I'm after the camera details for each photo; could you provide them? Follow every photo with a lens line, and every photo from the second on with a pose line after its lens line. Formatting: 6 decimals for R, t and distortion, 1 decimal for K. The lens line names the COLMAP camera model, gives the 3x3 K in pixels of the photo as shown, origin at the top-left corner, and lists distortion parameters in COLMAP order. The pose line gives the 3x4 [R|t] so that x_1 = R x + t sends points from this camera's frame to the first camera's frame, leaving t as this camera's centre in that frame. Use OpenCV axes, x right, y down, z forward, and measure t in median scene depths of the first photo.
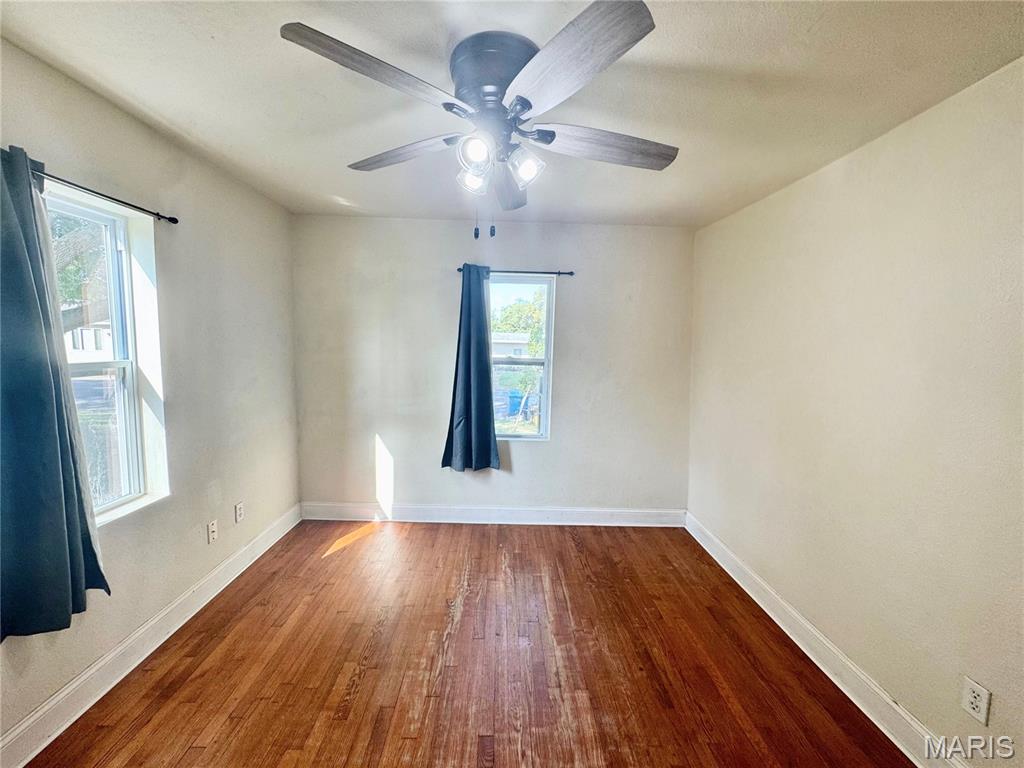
lens RADIAL K [[409.1, 0, 512.4], [0, 409.1, 382.0], [0, 0, 1]] dist [-0.003247, 0.000371]
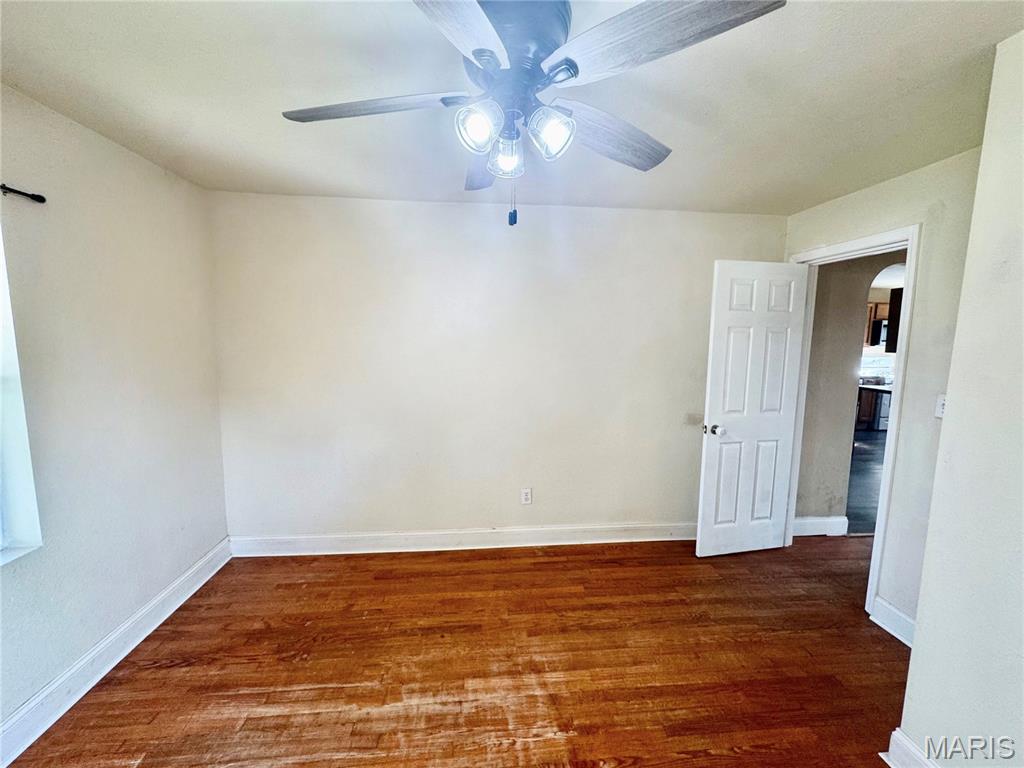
lens RADIAL K [[409.1, 0, 509.1], [0, 409.1, 383.6], [0, 0, 1]] dist [-0.003247, 0.000371]
pose [[-0.072871, -0.143522, 0.986961, -0.676884], [0.082159, 0.985364, 0.149356, -0.120812], [-0.993952, 0.091971, -0.060012, 0.801900]]
